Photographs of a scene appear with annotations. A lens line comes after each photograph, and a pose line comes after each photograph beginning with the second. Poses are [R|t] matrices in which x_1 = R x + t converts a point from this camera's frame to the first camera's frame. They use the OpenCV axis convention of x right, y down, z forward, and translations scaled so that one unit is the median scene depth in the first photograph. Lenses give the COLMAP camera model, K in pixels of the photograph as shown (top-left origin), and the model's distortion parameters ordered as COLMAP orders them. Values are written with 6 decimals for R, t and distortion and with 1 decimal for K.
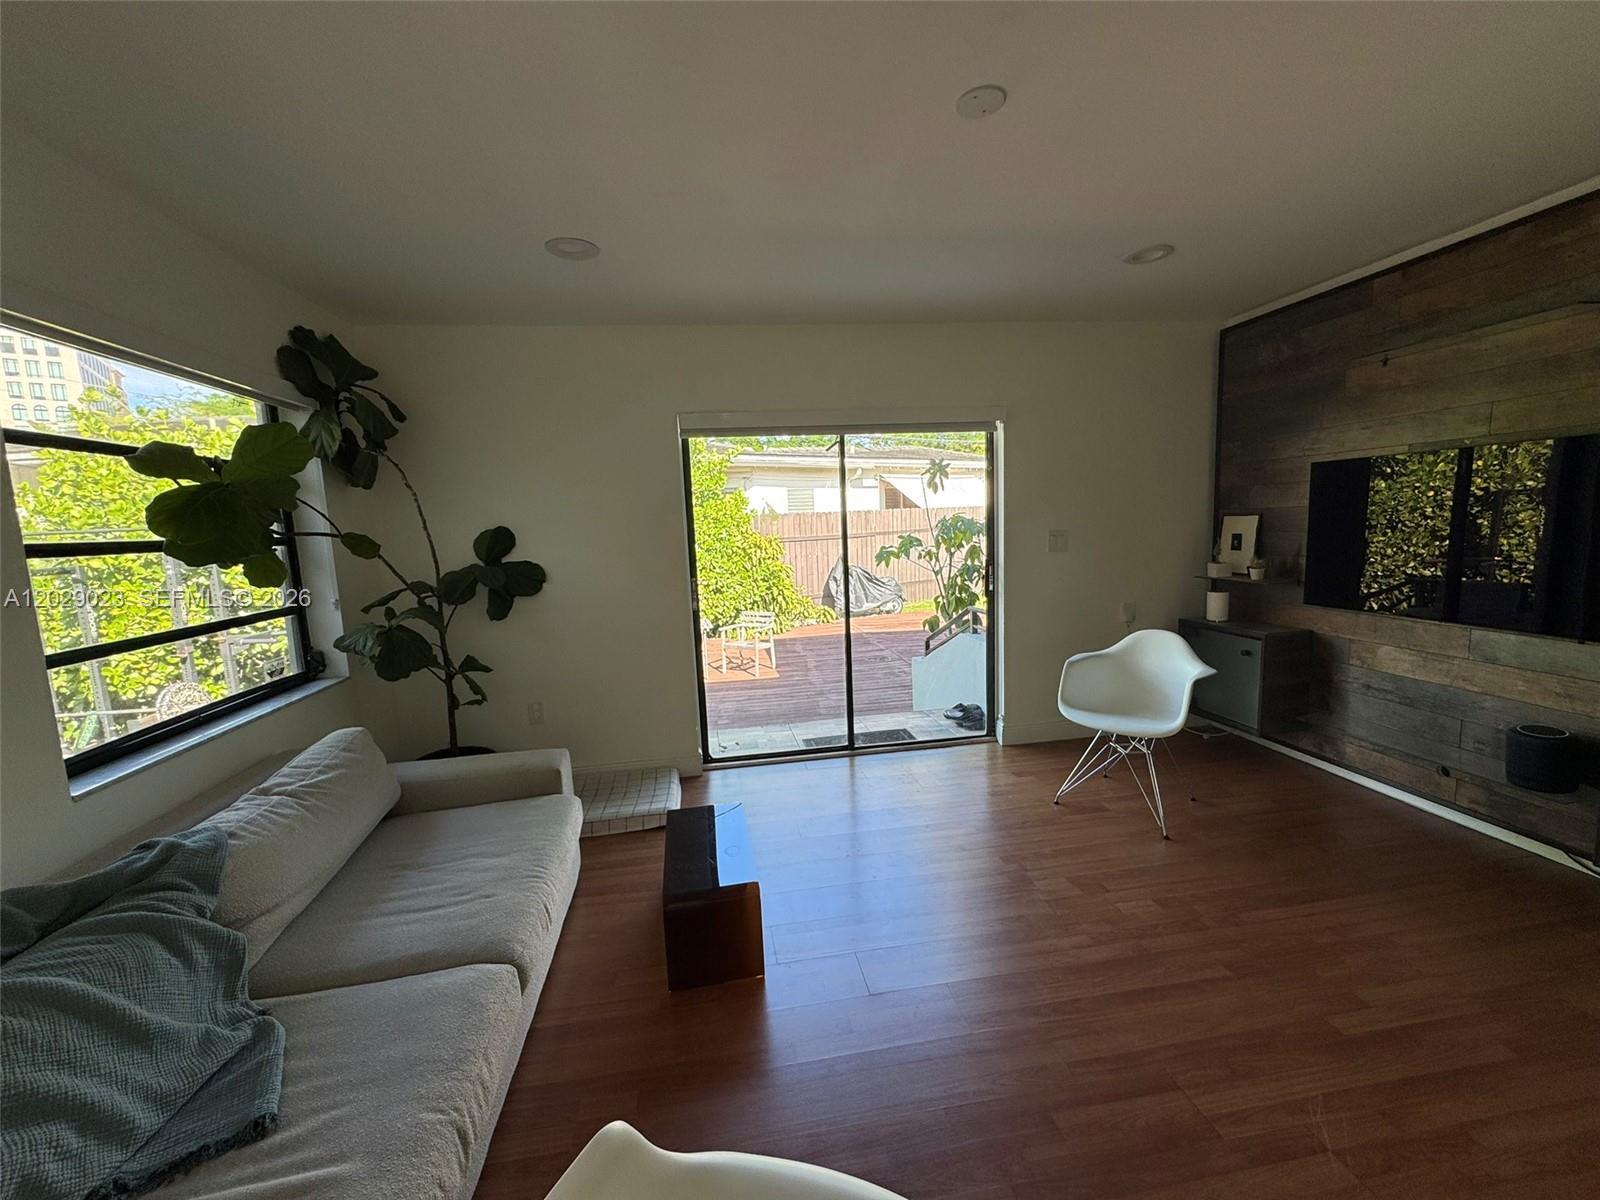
lens RADIAL K [[639.7, 0, 796.1], [0, 639.7, 595.2], [0, 0, 1]] dist [-0.000472, -0.000252]
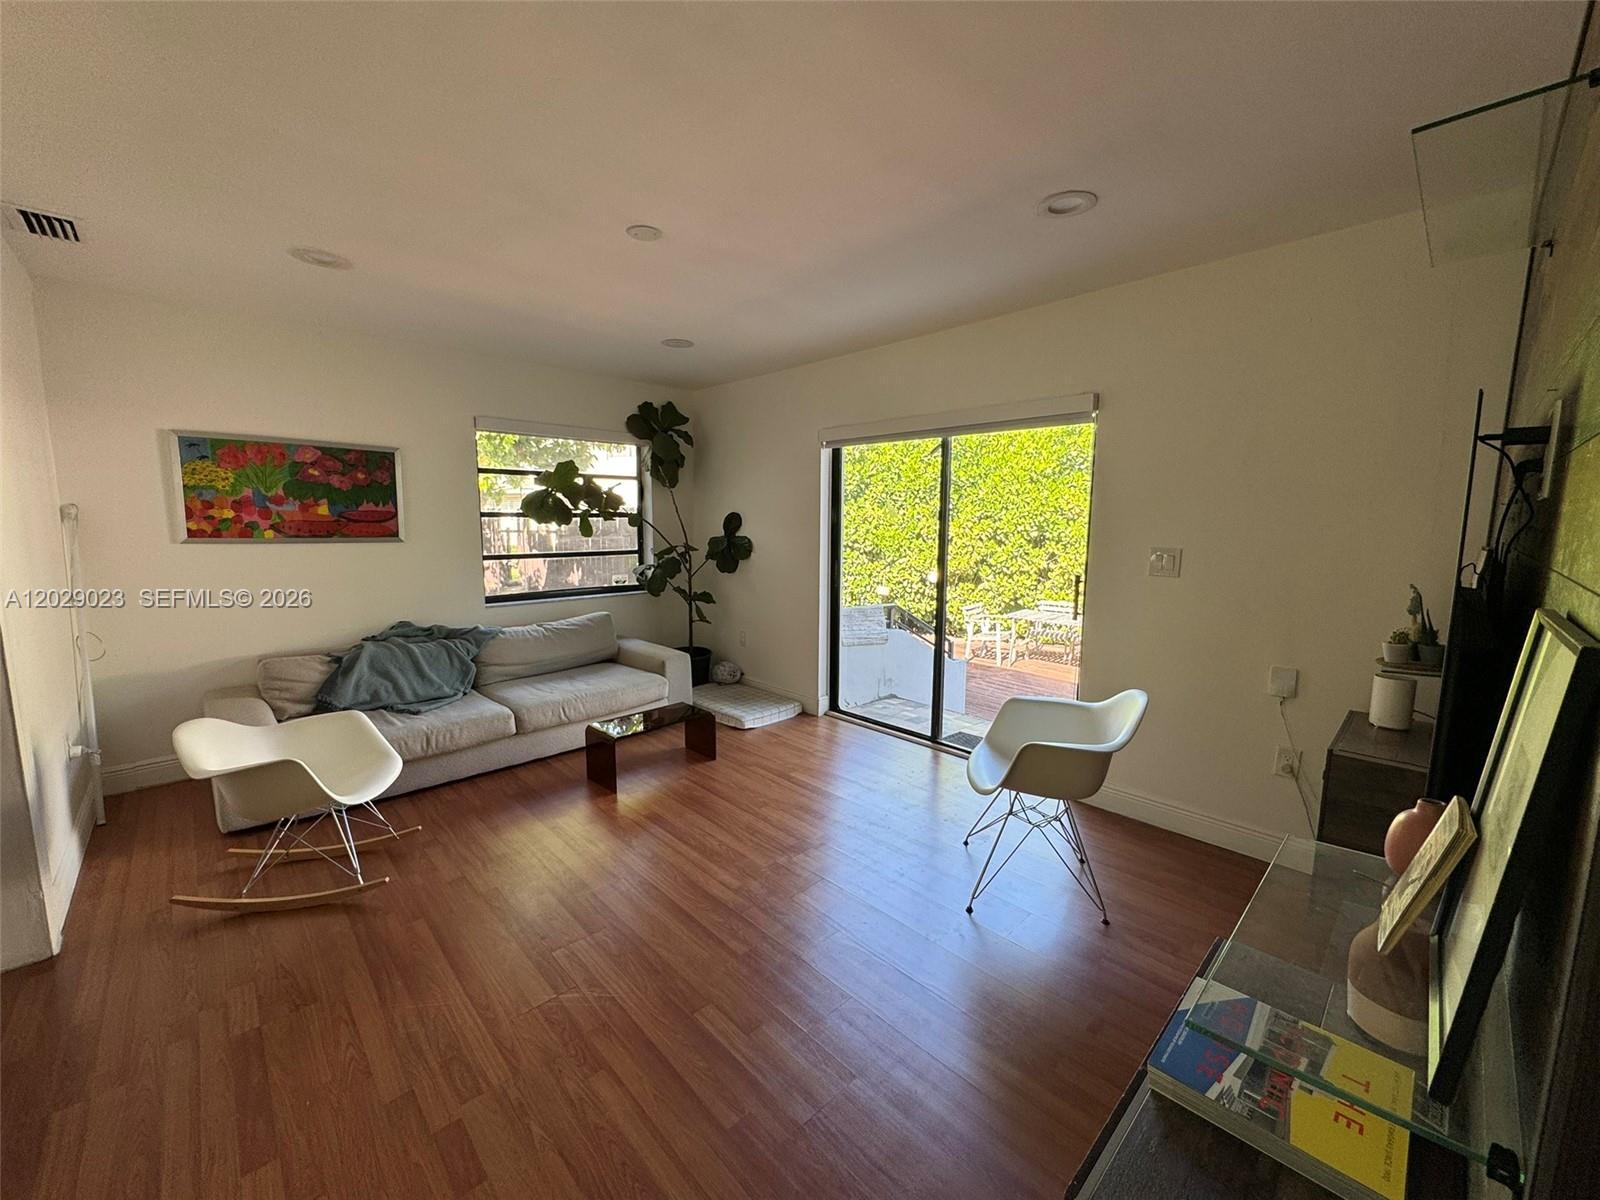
lens RADIAL K [[639.7, 0, 798.3], [0, 639.7, 598.7], [0, 0, 1]] dist [-0.000472, -0.000252]
pose [[0.566664, 0.153732, -0.809480, 0.969452], [-0.122775, 0.987226, 0.101541, -0.083988], [0.814750, 0.041844, 0.578300, 0.267517]]
